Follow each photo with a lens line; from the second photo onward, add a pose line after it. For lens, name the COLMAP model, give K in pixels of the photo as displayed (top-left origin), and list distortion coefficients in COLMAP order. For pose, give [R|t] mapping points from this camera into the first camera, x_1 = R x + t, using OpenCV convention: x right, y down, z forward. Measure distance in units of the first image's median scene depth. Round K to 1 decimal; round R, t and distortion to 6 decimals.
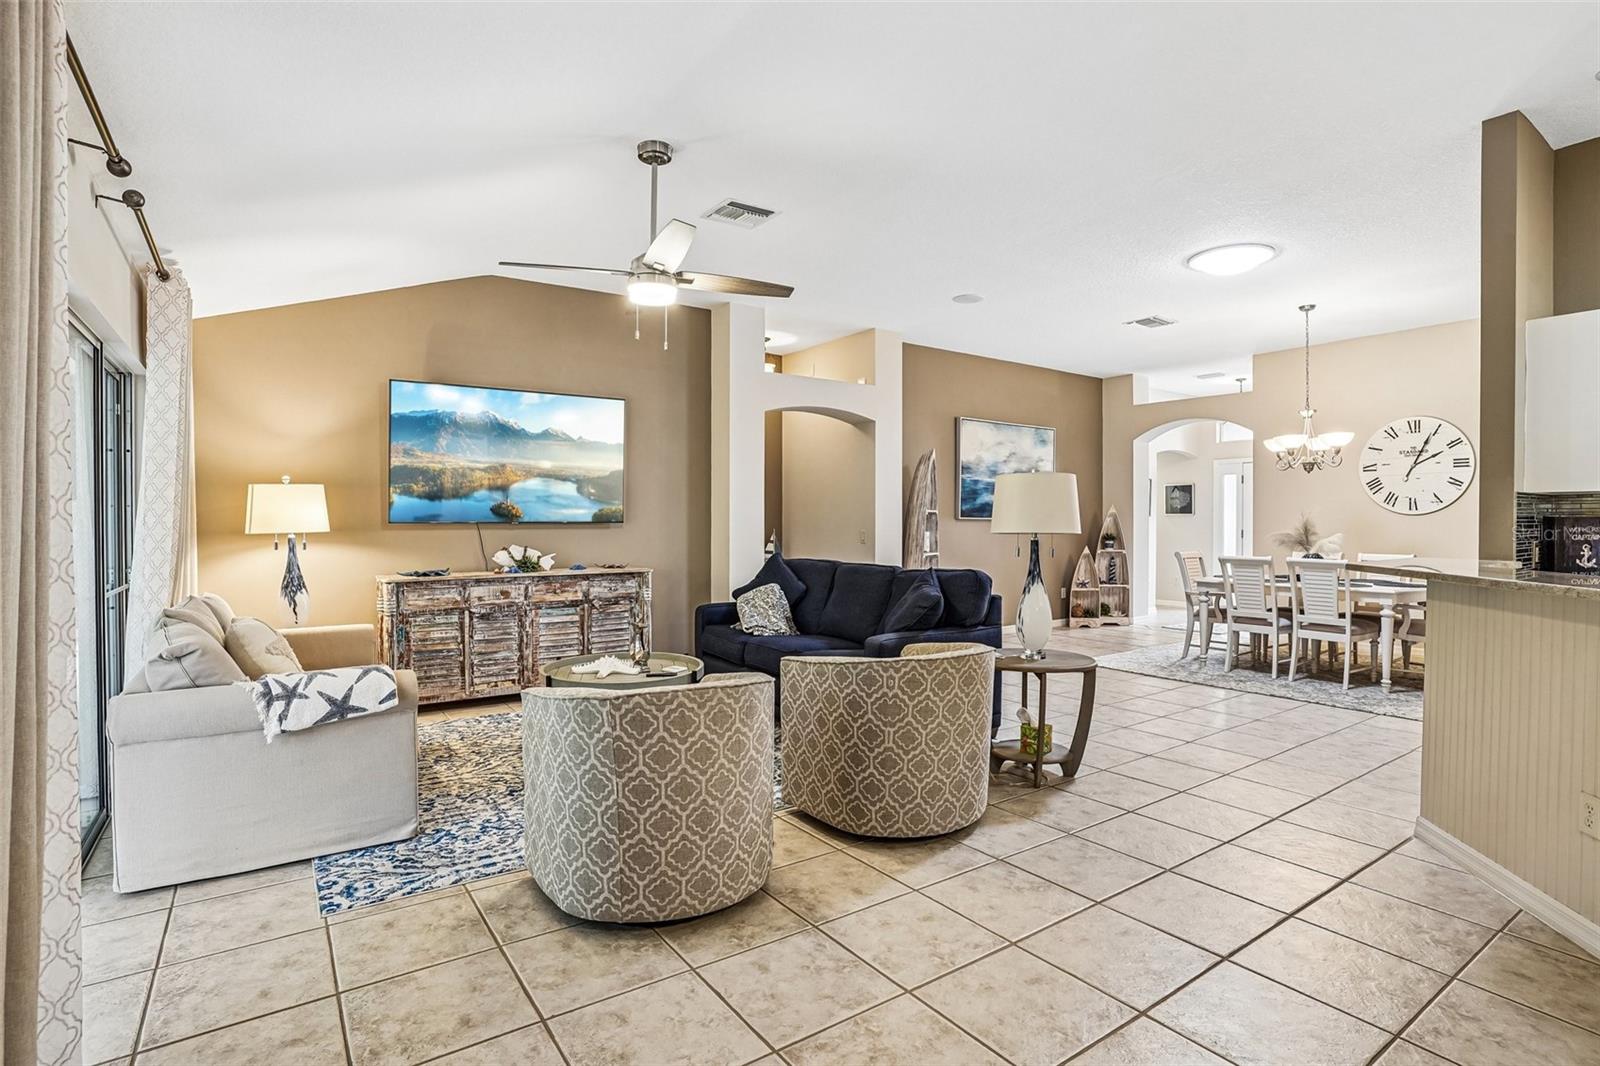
lens RADIAL K [[786.1, 0, 794.9], [0, 786.1, 528.9], [0, 0, 1]] dist [-0.108167, 0.050818]
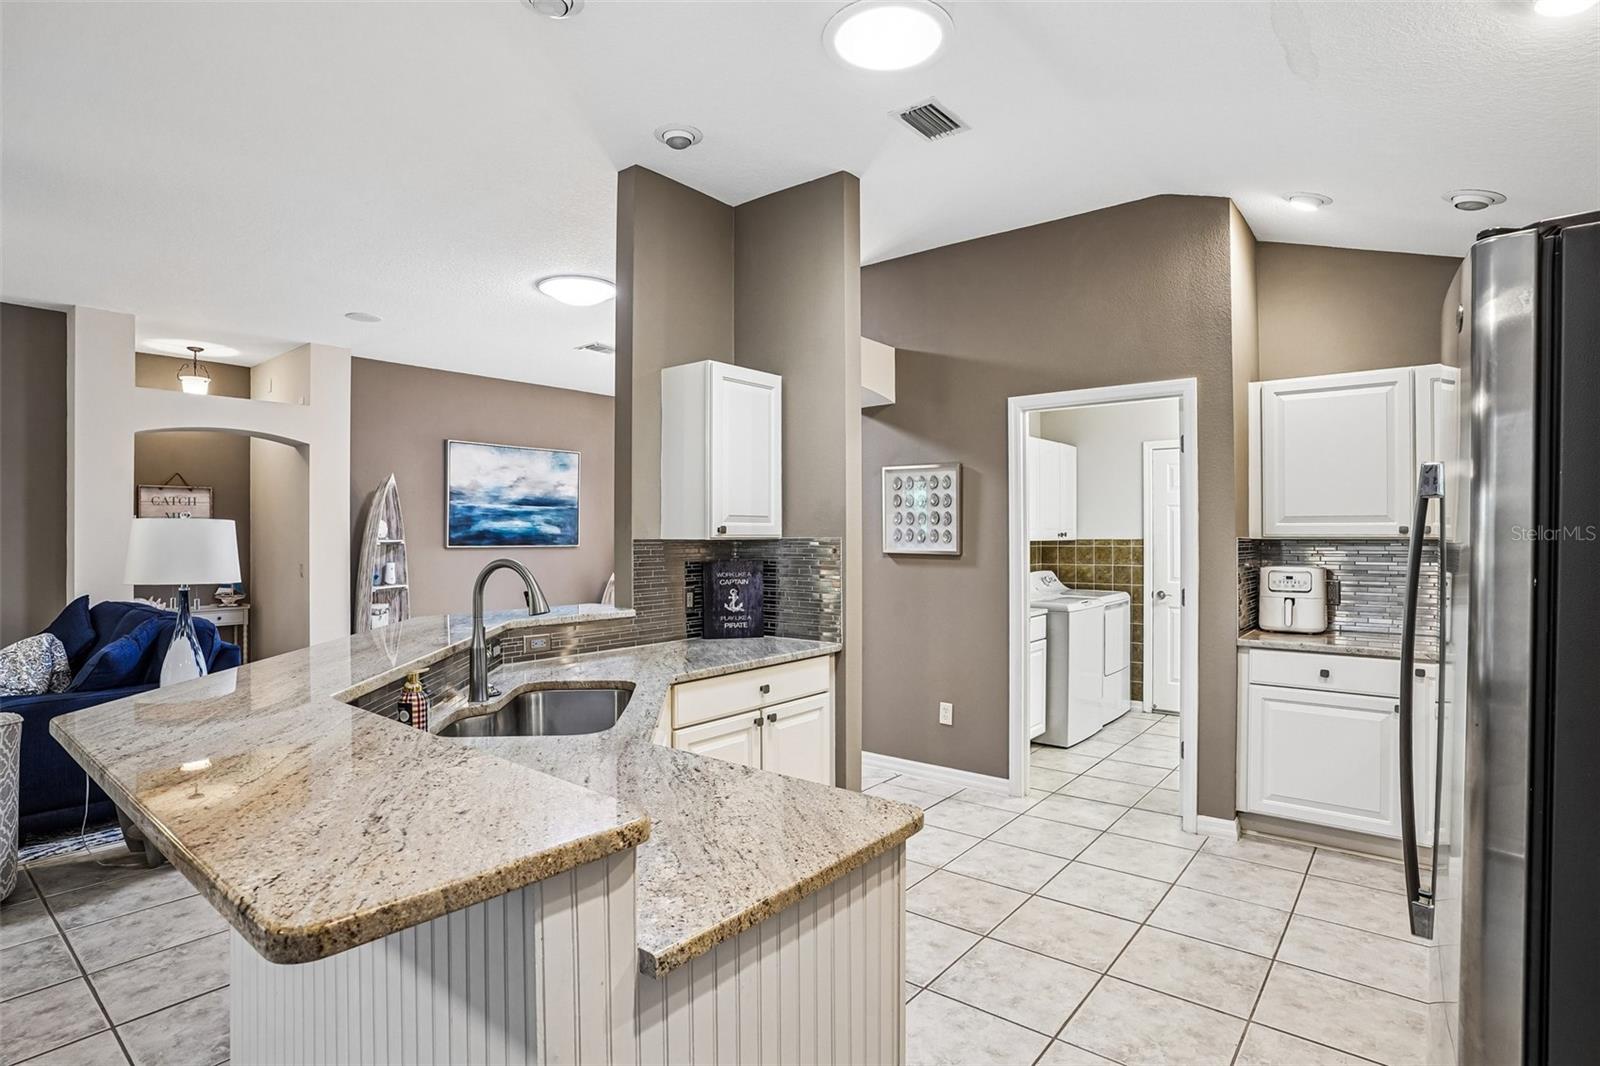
lens RADIAL K [[810.8, 0, 801.0], [0, 810.8, 529.7], [0, 0, 1]] dist [-0.106022, 0.060999]
pose [[0.956678, -0.001725, 0.291142, 0.479769], [0.006231, 0.999875, -0.014550, -0.025169], [-0.291081, 0.015734, 0.956569, -0.058057]]
